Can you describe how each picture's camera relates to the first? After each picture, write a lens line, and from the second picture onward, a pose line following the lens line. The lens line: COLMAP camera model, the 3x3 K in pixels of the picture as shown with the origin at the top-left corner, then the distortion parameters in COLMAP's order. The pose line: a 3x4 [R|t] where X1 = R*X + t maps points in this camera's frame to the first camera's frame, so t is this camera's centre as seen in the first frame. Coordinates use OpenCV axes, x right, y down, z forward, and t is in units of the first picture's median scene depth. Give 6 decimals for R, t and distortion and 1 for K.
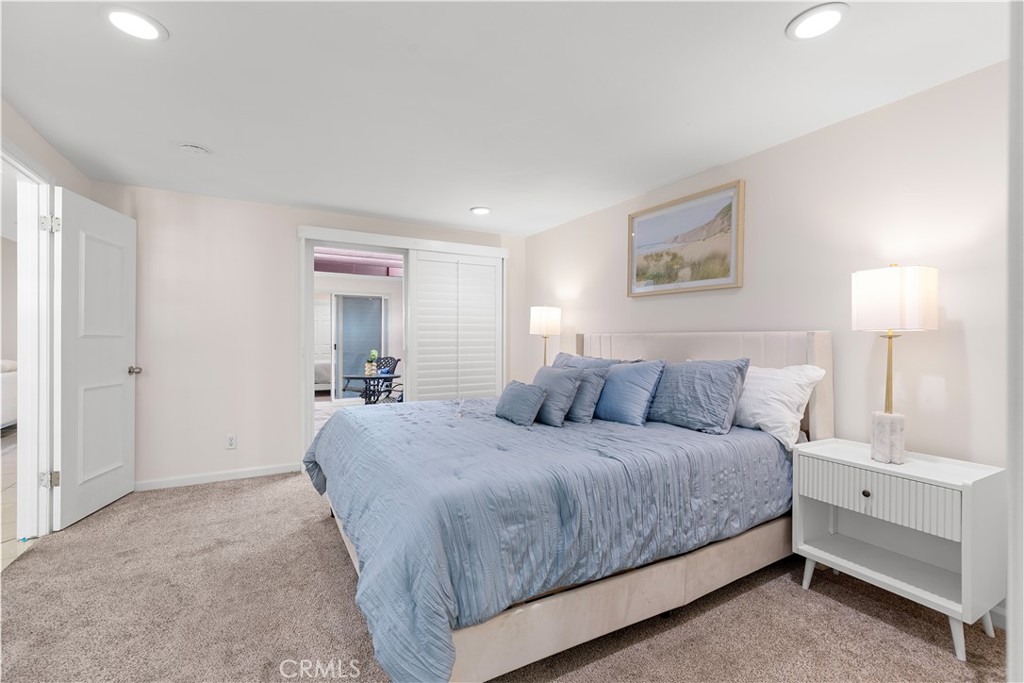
lens RADIAL K [[460.6, 0, 515.4], [0, 460.6, 338.3], [0, 0, 1]] dist [0.004228, 0.000052]
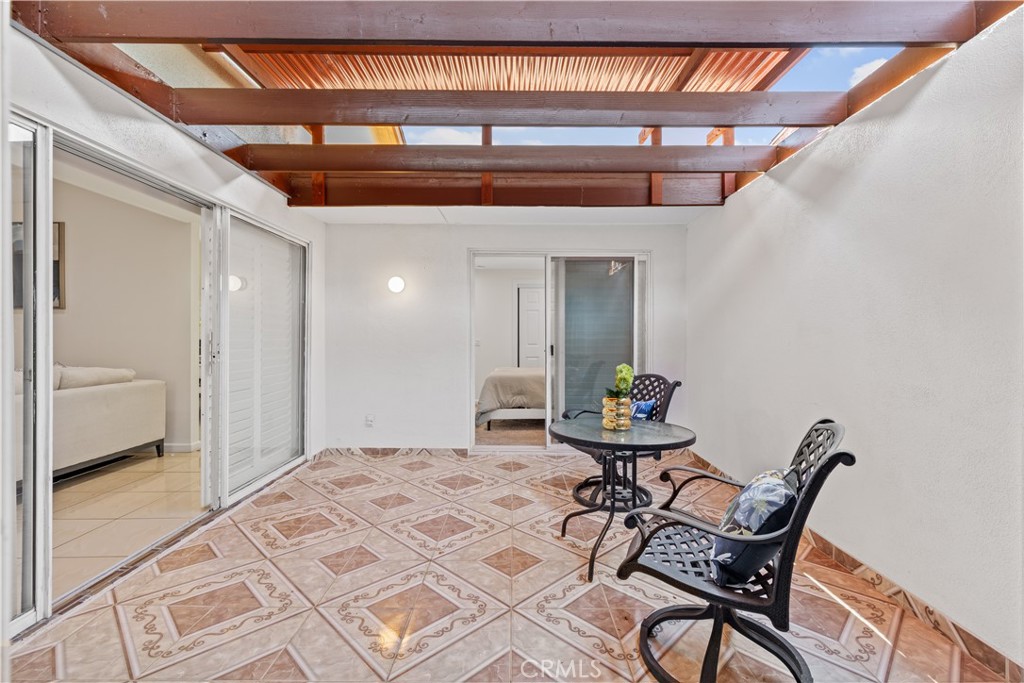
lens RADIAL K [[460.6, 0, 516.2], [0, 460.6, 335.8], [0, 0, 1]] dist [0.004228, 0.000052]
pose [[0.874118, 0.001701, -0.485710, -0.156721], [-0.002284, 0.999997, -0.000609, 0.001469], [0.485708, 0.001641, 0.874120, 0.488587]]
